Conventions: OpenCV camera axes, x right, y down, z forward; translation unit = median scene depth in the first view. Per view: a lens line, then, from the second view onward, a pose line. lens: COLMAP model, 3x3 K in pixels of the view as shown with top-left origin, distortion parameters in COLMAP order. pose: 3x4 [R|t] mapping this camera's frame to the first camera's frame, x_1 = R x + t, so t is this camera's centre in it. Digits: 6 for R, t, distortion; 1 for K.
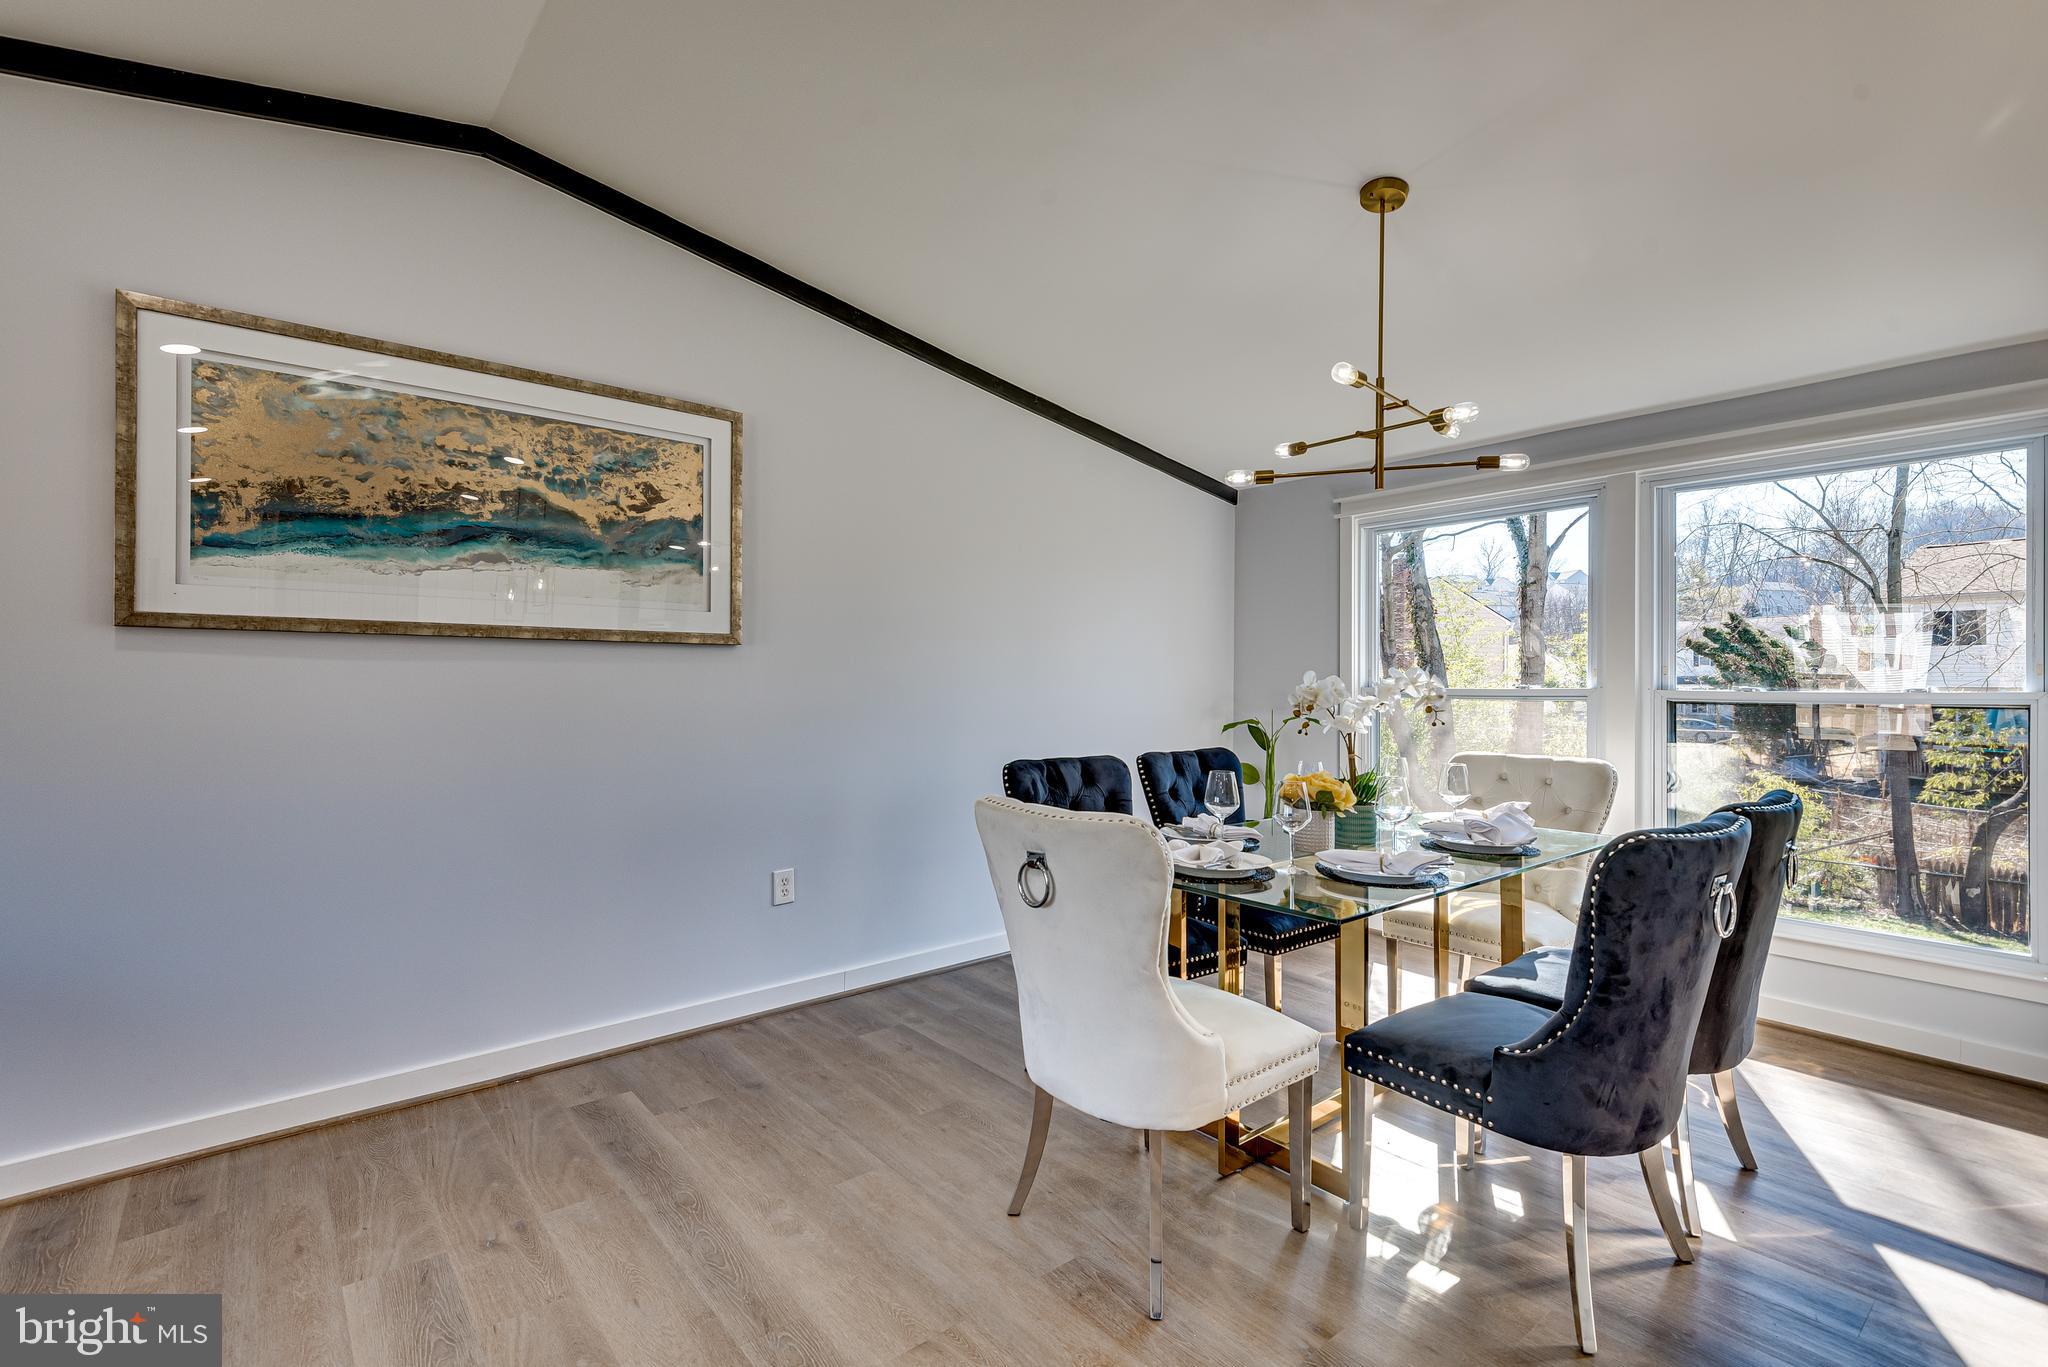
lens RADIAL K [[926.9, 0, 1030.6], [0, 926.9, 675.1], [0, 0, 1]] dist [0.025367, -0.012611]
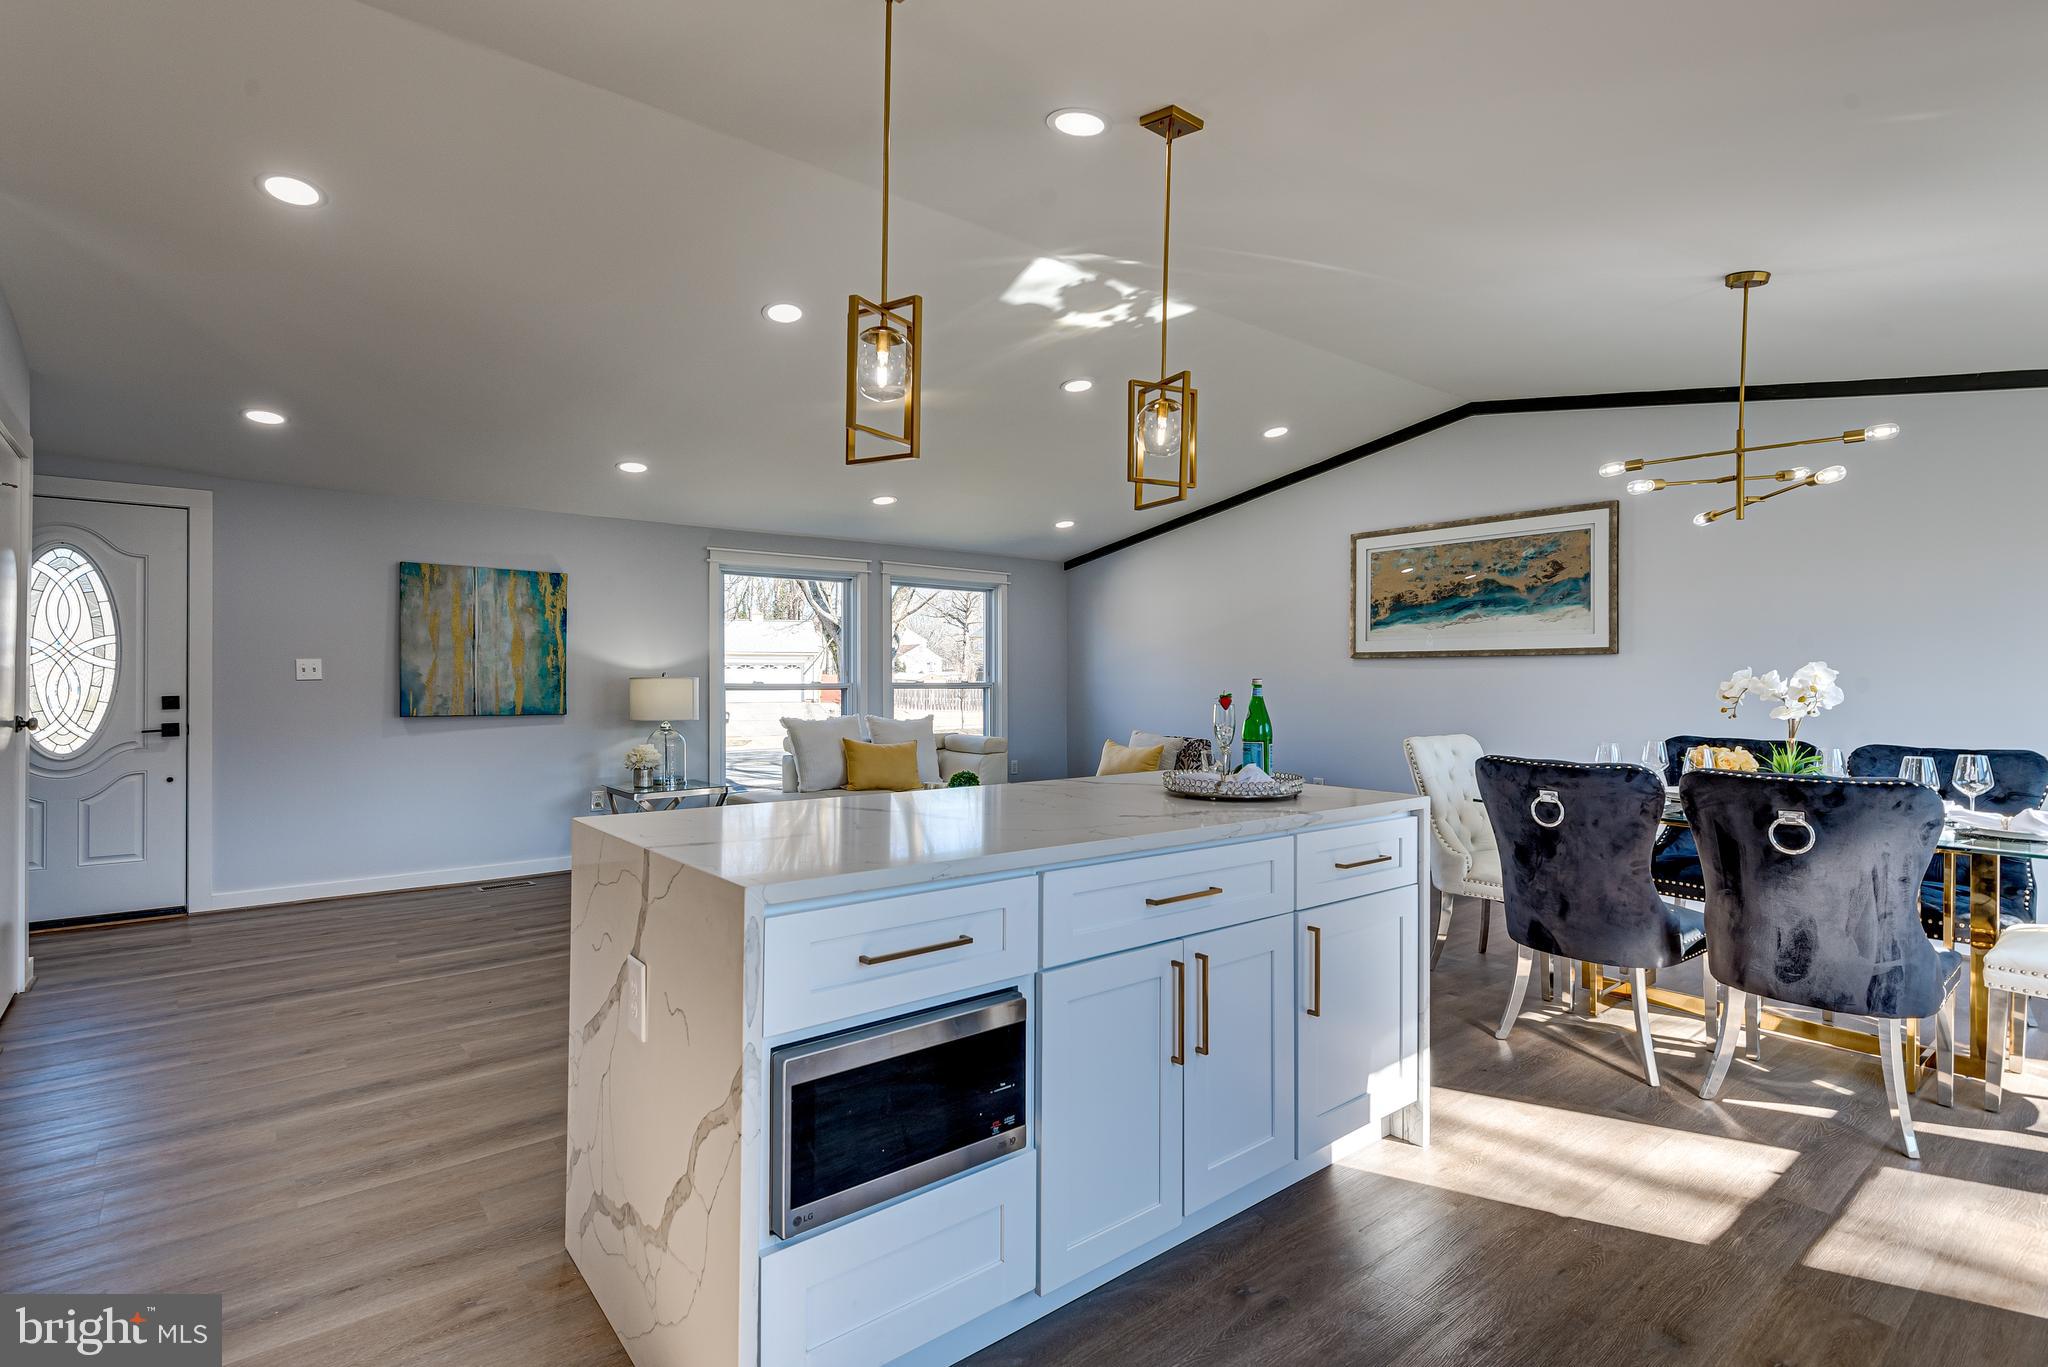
lens RADIAL K [[961.3, 0, 990.8], [0, 961.3, 676.4], [0, 0, 1]] dist [0.013631, -0.008415]
pose [[-0.040931, -0.004807, -0.999150, 1.479799], [0.004058, 0.999979, -0.004977, 0.008606], [0.999154, -0.004258, -0.040911, 0.055368]]
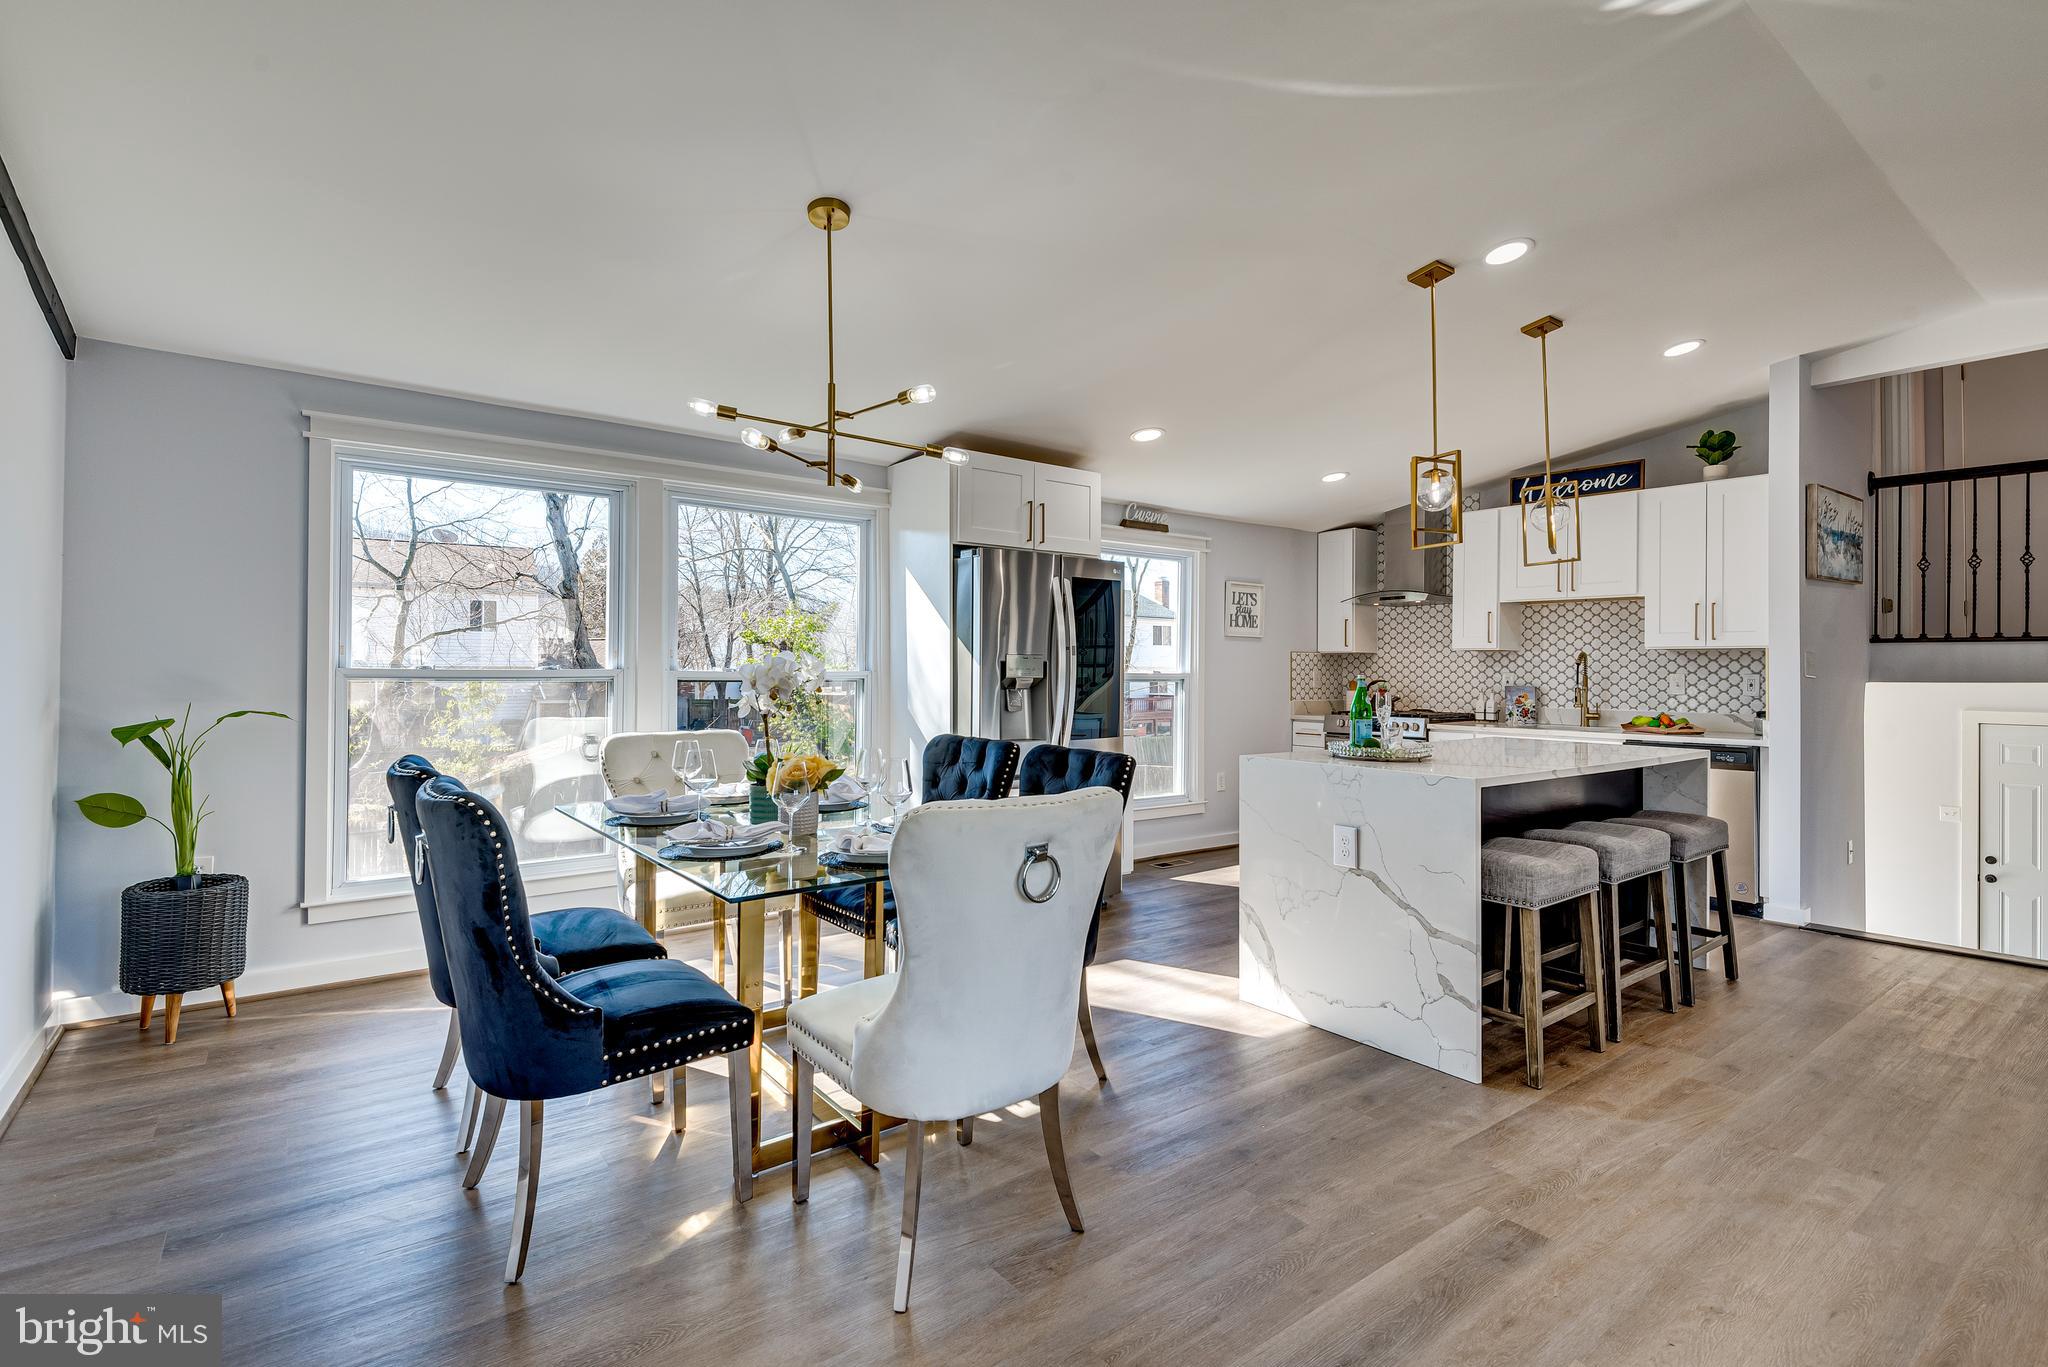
lens RADIAL K [[961.3, 0, 1009.2], [0, 961.3, 664.9], [0, 0, 1]] dist [0.013631, -0.008415]
pose [[0.068026, 0.000270, 0.997684, -0.655458], [-0.013934, 0.999903, 0.000680, 0.003300], [-0.997586, -0.013948, 0.068023, 0.636921]]
